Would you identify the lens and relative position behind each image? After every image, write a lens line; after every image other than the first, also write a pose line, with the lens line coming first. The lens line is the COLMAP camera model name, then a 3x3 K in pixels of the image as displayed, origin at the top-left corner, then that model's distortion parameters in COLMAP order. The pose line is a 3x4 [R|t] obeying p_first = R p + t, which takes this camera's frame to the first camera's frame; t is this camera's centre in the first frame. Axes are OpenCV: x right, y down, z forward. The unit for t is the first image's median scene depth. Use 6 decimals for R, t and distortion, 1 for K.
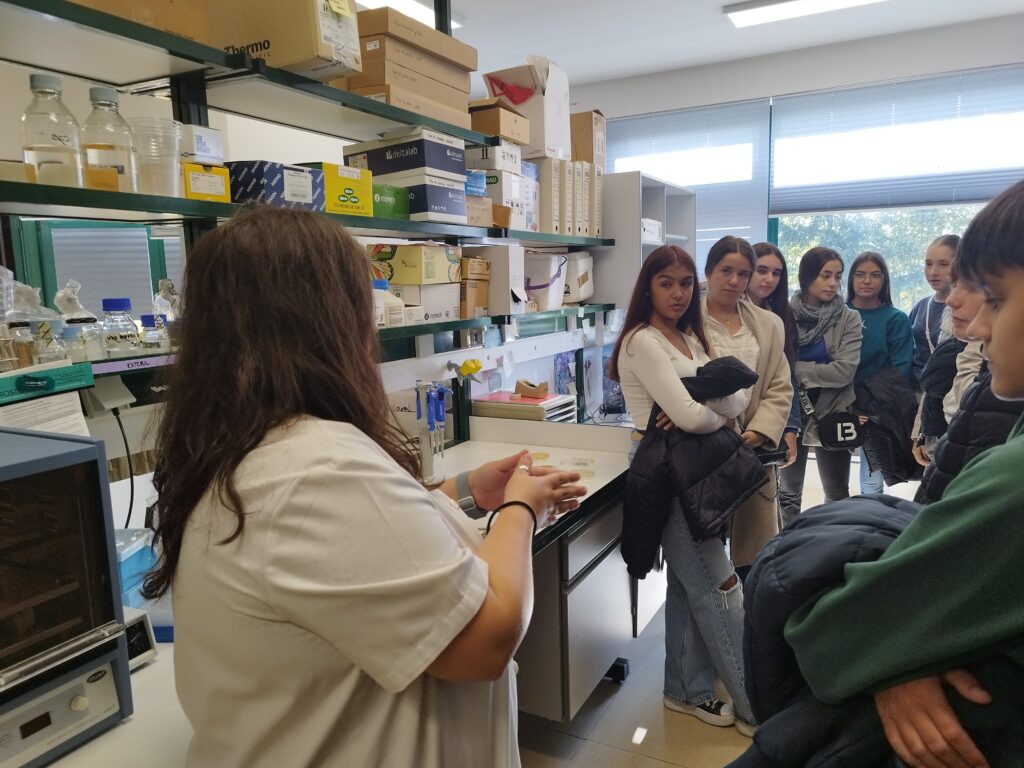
lens RADIAL K [[716.8, 0, 512.0], [0, 716.8, 384.0], [0, 0, 1]] dist [0.027201, -0.050273]
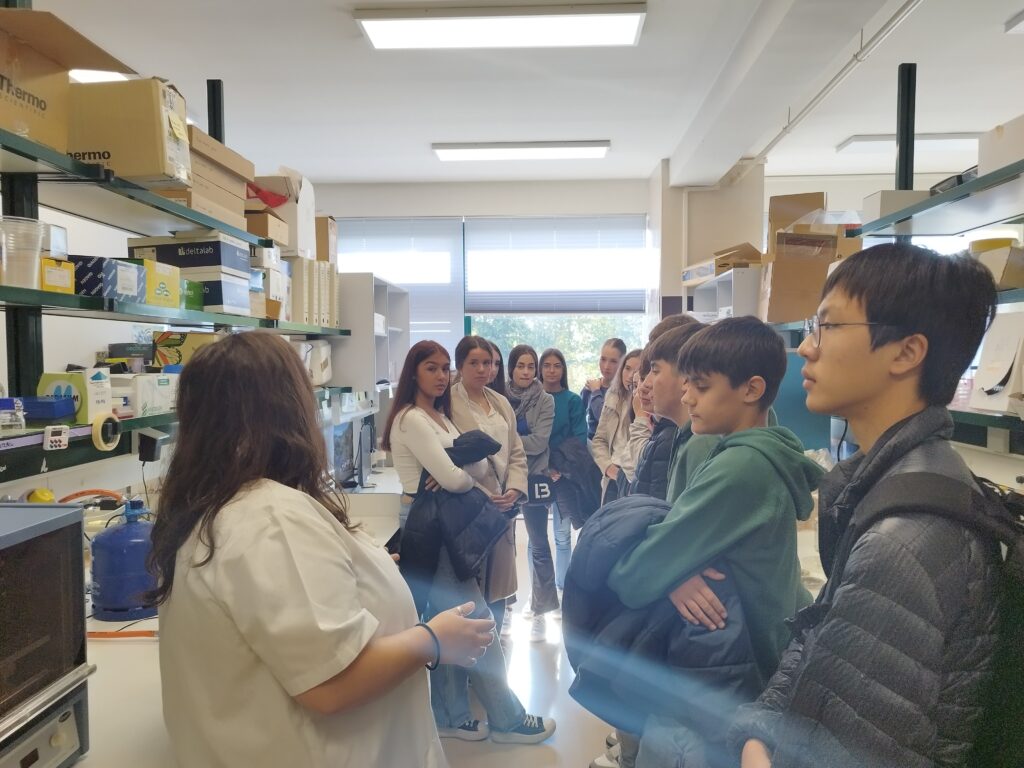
lens RADIAL K [[729.8, 0, 512.0], [0, 729.8, 384.0], [0, 0, 1]] dist [-0.001681, -0.049677]
pose [[0.895885, 0.005697, 0.444249, -0.207465], [0.045028, 0.993605, -0.103547, 0.016308], [-0.441998, 0.112770, 0.889899, -0.171517]]
